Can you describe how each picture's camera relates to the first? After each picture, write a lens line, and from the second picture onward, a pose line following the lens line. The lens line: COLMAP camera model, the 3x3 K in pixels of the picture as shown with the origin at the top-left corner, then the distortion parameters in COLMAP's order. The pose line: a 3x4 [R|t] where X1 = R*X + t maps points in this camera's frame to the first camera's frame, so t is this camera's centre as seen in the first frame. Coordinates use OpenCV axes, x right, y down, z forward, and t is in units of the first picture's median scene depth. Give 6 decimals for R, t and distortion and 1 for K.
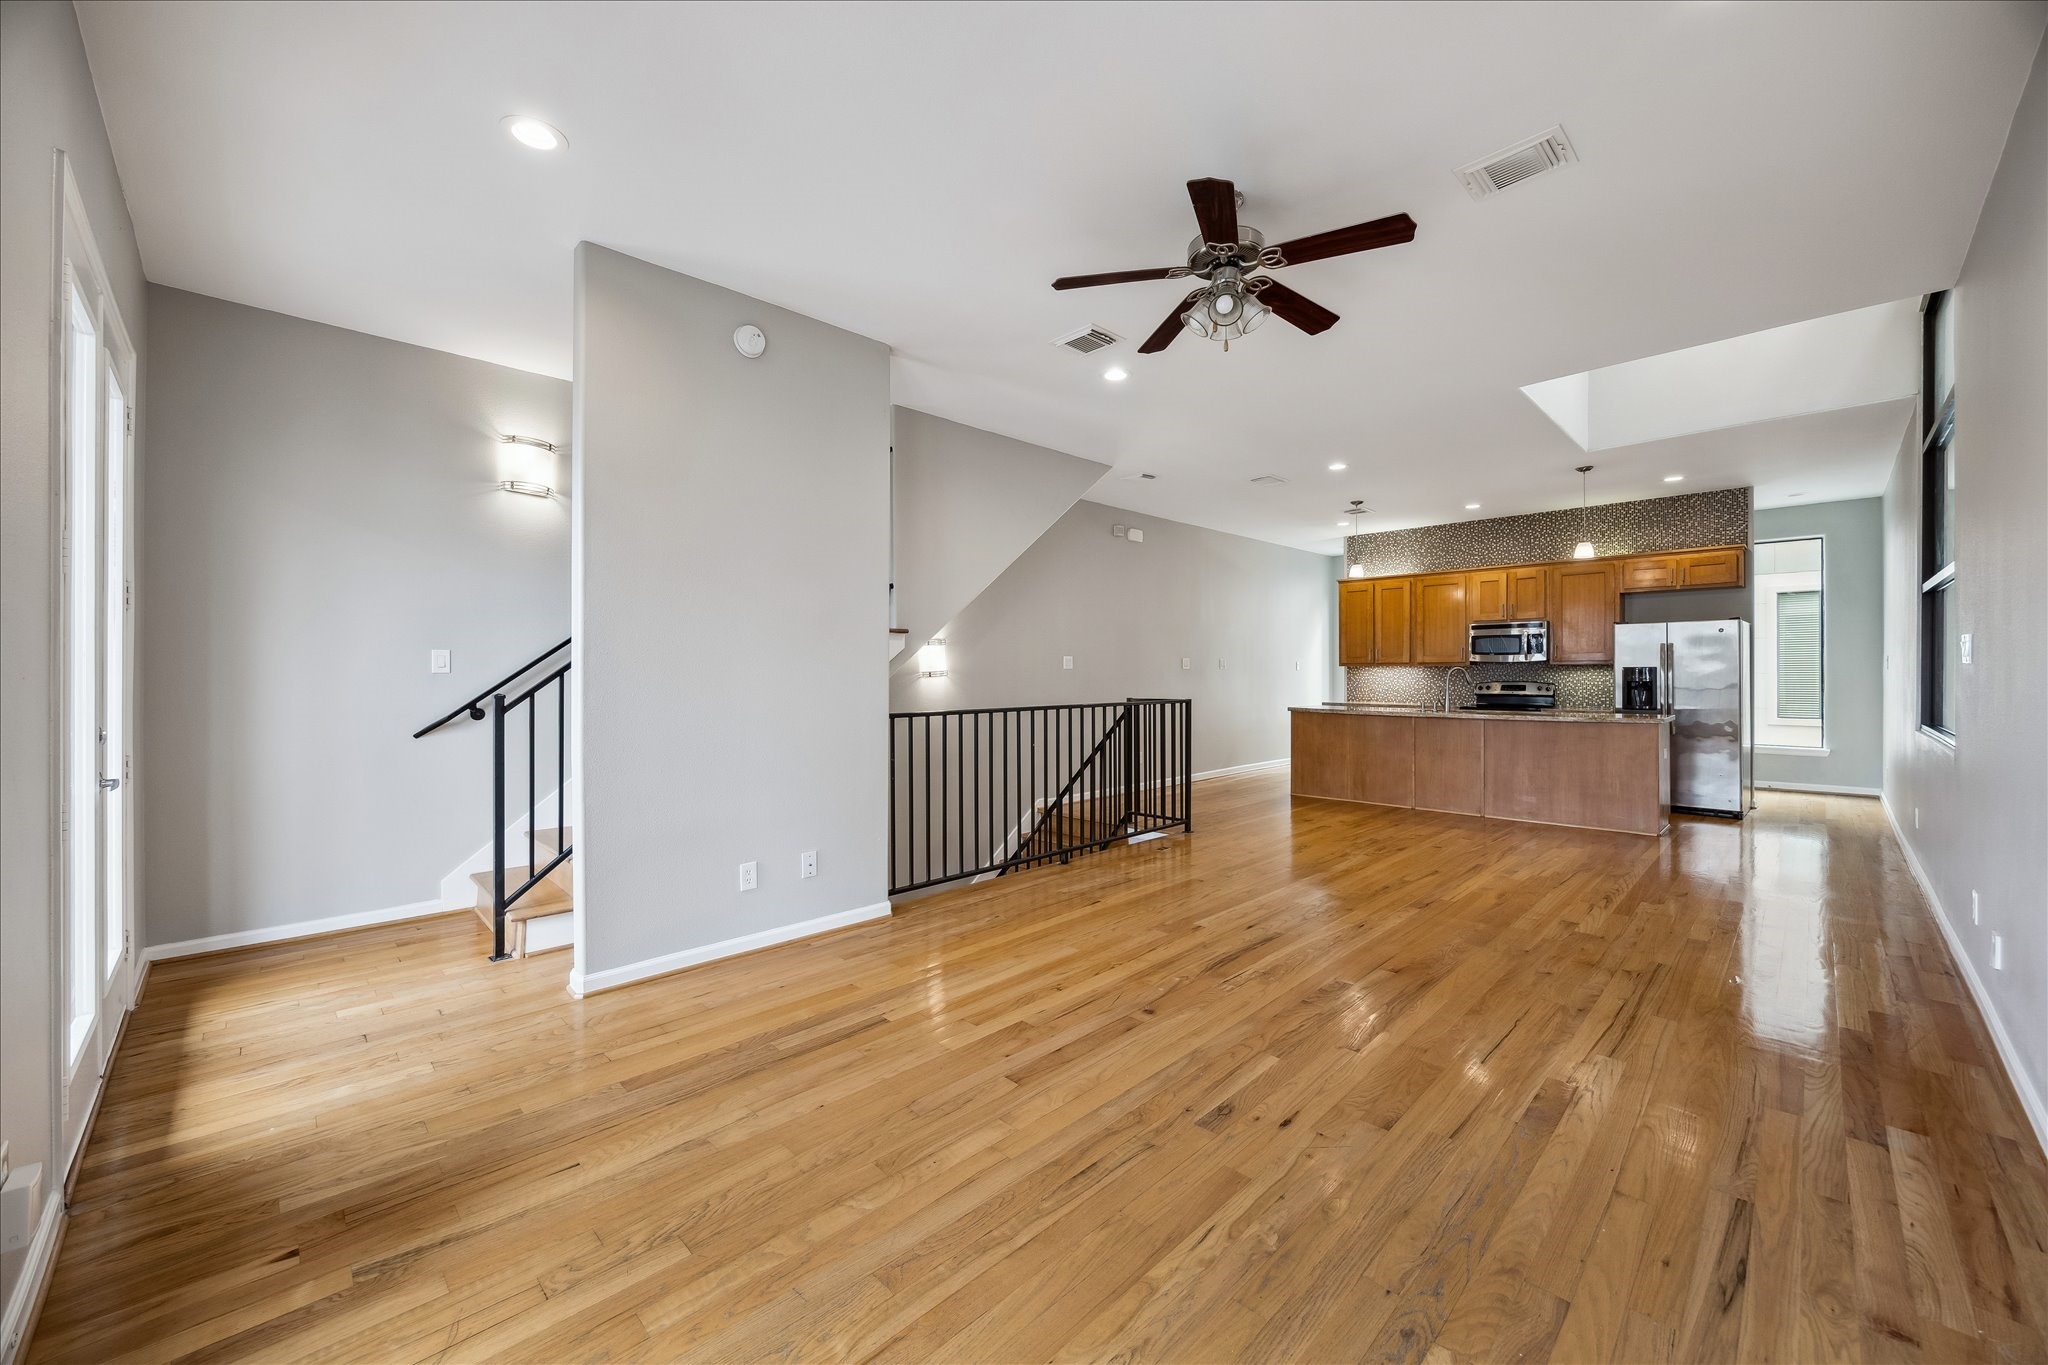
lens RADIAL K [[792.6, 0, 1029.5], [0, 792.6, 678.2], [0, 0, 1]] dist [-0.001164, 0.000096]
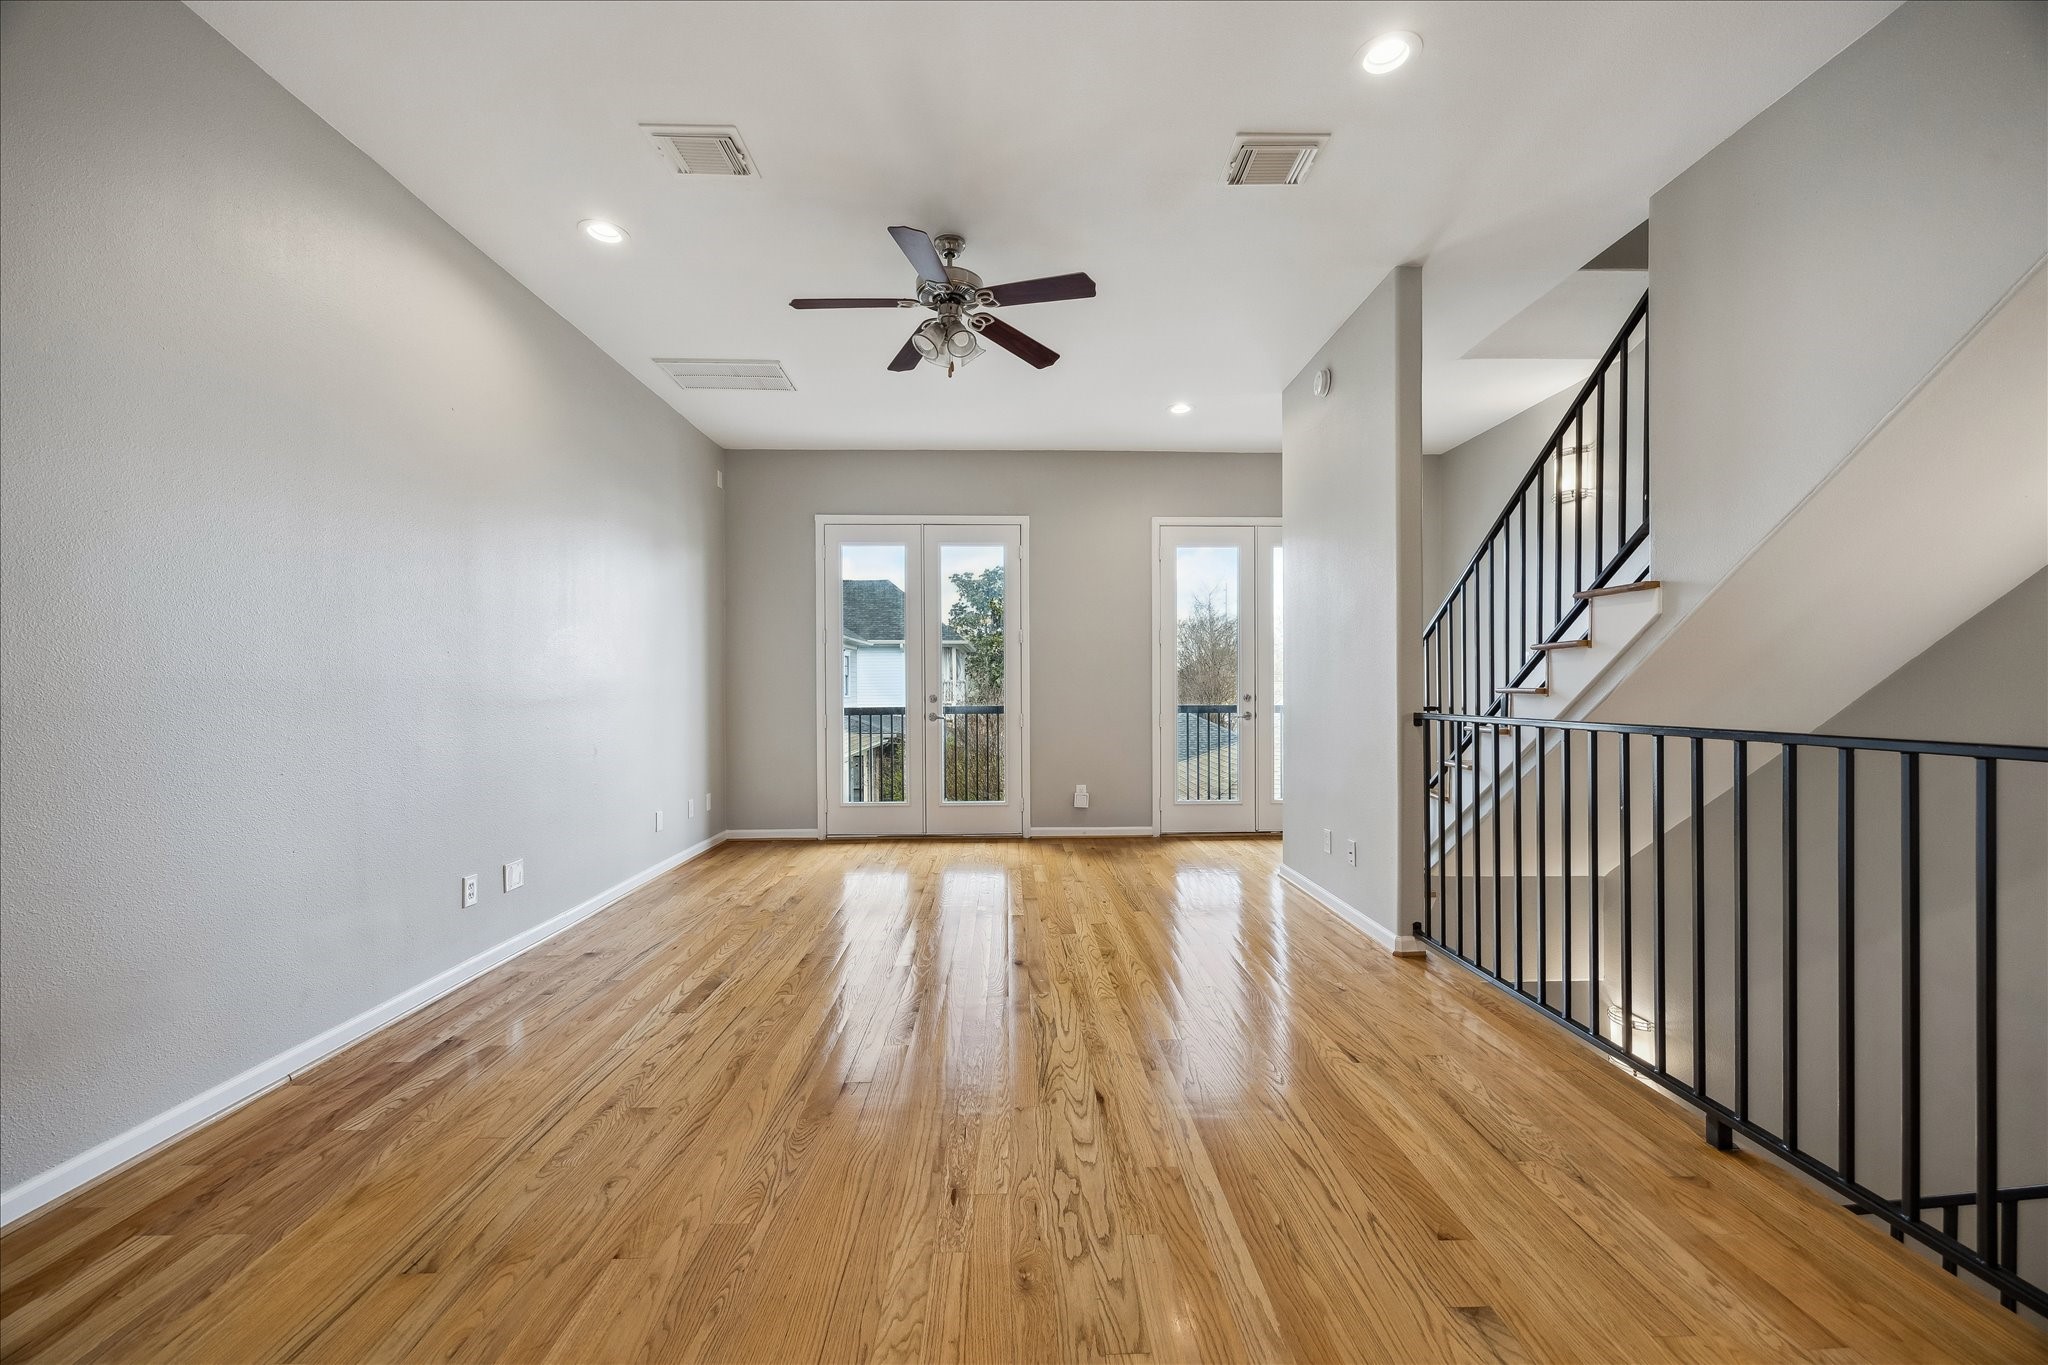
lens RADIAL K [[780.9, 0, 1029.2], [0, 780.9, 690.9], [0, 0, 1]] dist [-0.000532, -0.000023]
pose [[-0.693511, 0.006714, -0.720415, 0.360453], [-0.000012, 0.999956, 0.009331, 0.008225], [0.720446, 0.006480, -0.693481, 0.679059]]
